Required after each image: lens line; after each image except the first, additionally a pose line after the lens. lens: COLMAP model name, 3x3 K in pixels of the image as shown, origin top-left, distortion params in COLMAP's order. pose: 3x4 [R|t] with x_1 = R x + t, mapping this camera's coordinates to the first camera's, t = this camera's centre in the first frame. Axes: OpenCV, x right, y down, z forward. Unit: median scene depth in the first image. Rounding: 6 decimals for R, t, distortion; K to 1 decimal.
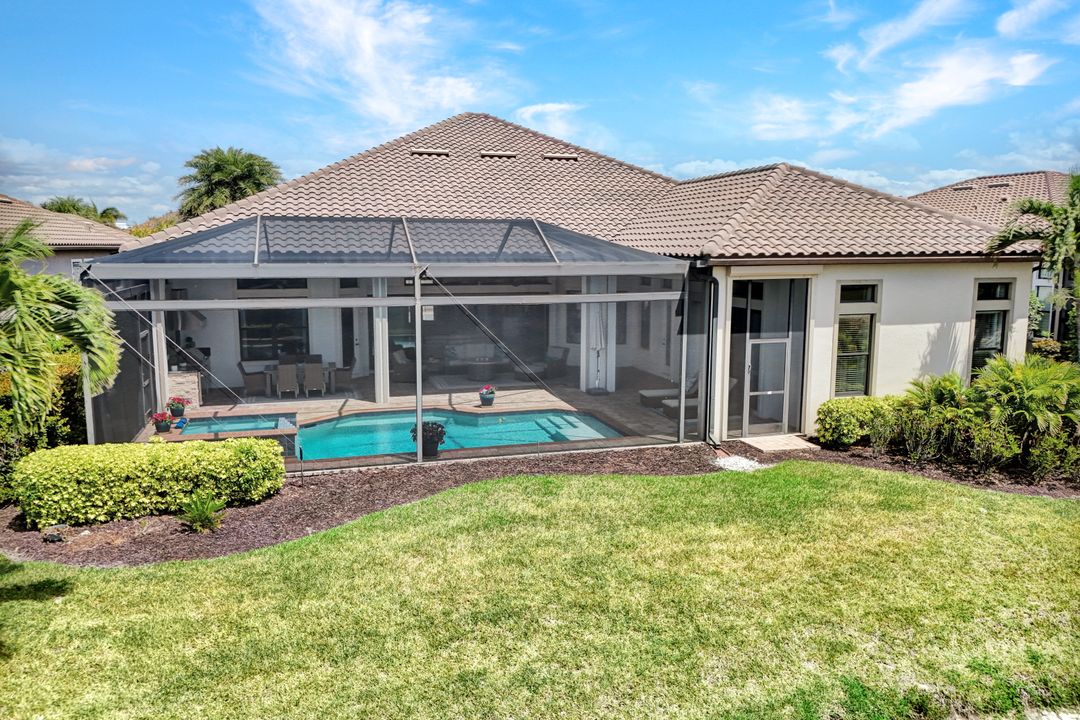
lens RADIAL K [[801.6, 0, 534.0], [0, 801.6, 330.1], [0, 0, 1]] dist [0.094298, -0.108590]
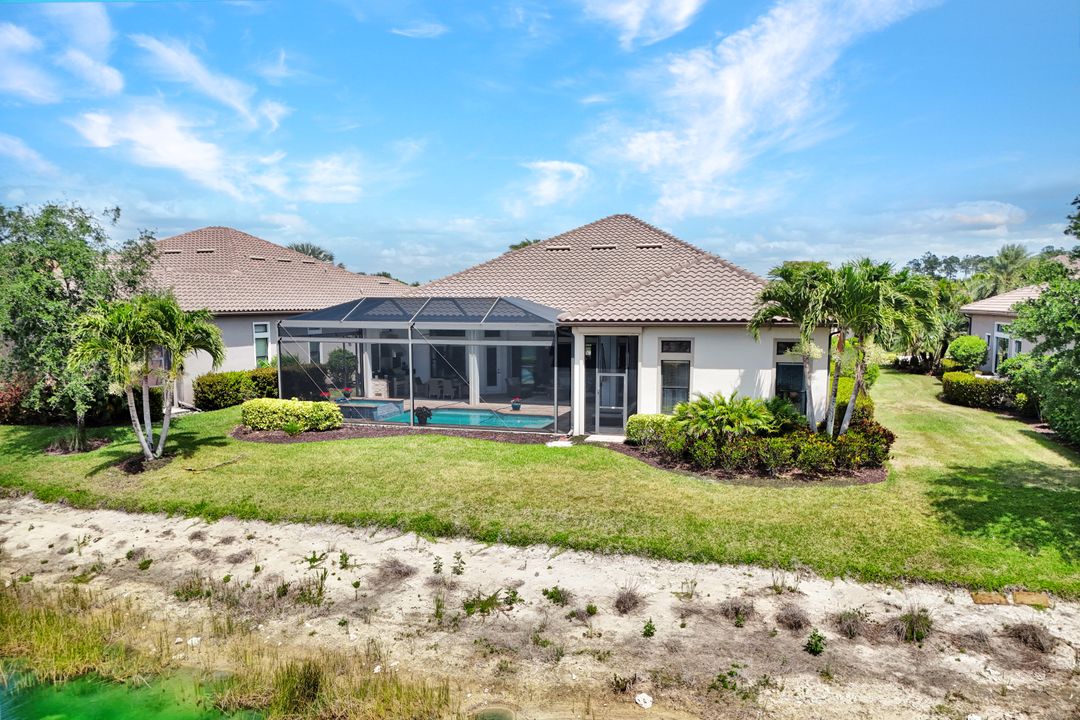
lens RADIAL K [[801.6, 0, 534.0], [0, 801.6, 330.1], [0, 0, 1]] dist [0.094298, -0.108590]
pose [[0.828513, 0.018387, -0.559667, 1.047124], [-0.055500, 0.997236, -0.049399, 0.013211], [0.557212, 0.071989, 0.827244, -0.391595]]
